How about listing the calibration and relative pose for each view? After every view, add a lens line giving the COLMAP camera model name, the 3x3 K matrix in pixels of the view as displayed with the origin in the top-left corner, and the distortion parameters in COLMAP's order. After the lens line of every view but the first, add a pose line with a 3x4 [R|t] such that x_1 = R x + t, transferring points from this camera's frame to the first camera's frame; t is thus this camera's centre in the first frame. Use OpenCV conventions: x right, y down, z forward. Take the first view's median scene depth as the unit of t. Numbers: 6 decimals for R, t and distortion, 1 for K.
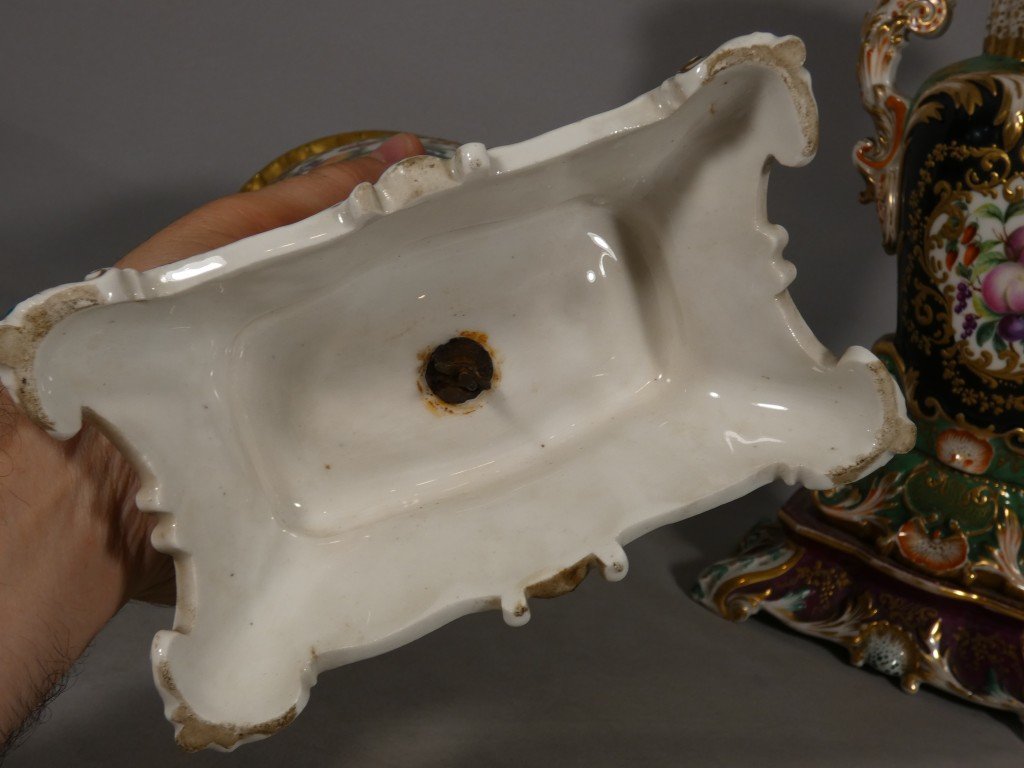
lens RADIAL K [[1284.4, 0, 512.0], [0, 1284.4, 384.0], [0, 0, 1]] dist [0.003310, 0.005410]
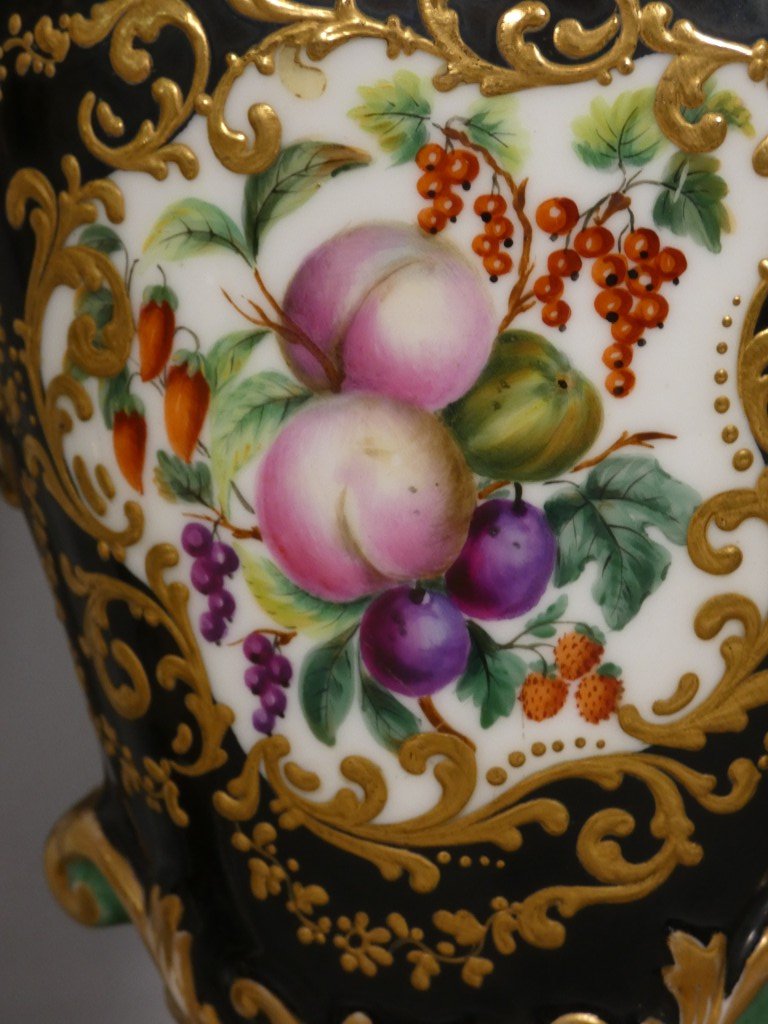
lens RADIAL K [[2576.0, 0, 384.0], [0, 2576.0, 512.0], [0, 0, 1]] dist [0.066877, -0.684941]
pose [[0.954247, -0.230636, 0.190317, 0.282132], [0.262488, 0.950948, -0.163702, 0.013435], [-0.143226, 0.206168, 0.967978, 0.480935]]
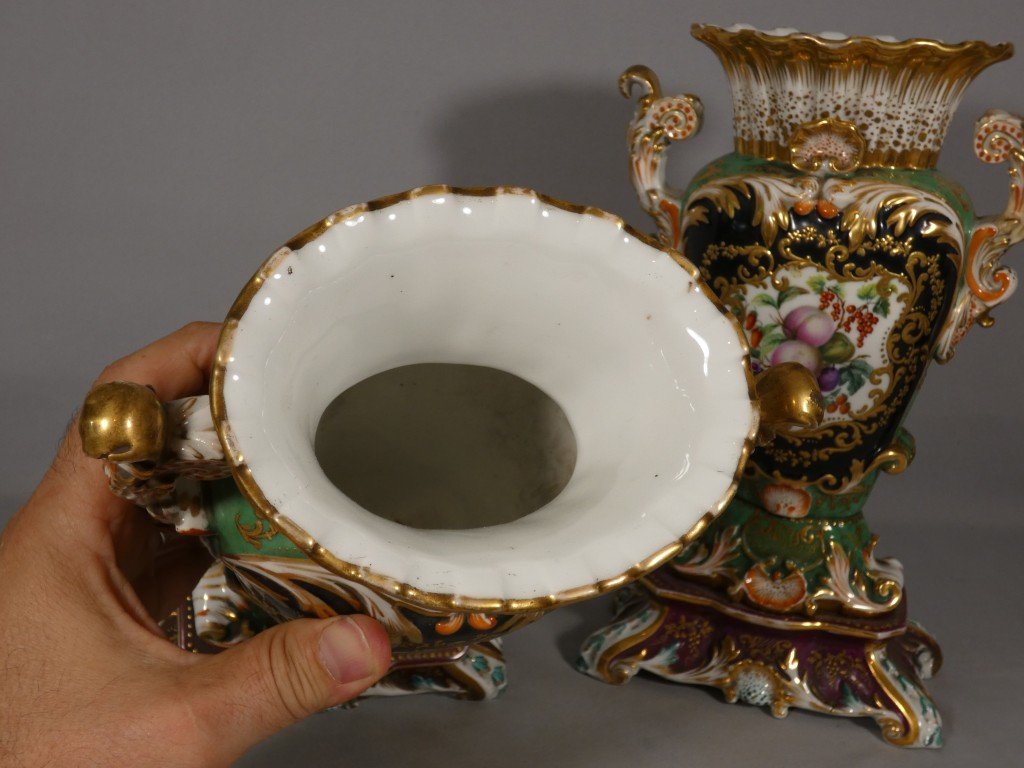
lens RADIAL K [[1284.4, 0, 512.0], [0, 1284.4, 384.0], [0, 0, 1]] dist [0.003310, 0.005410]
pose [[0.976242, -0.199665, 0.084174, 0.044037], [0.196569, 0.979517, 0.043671, -0.147297], [-0.091169, -0.026087, 0.995494, -0.098154]]
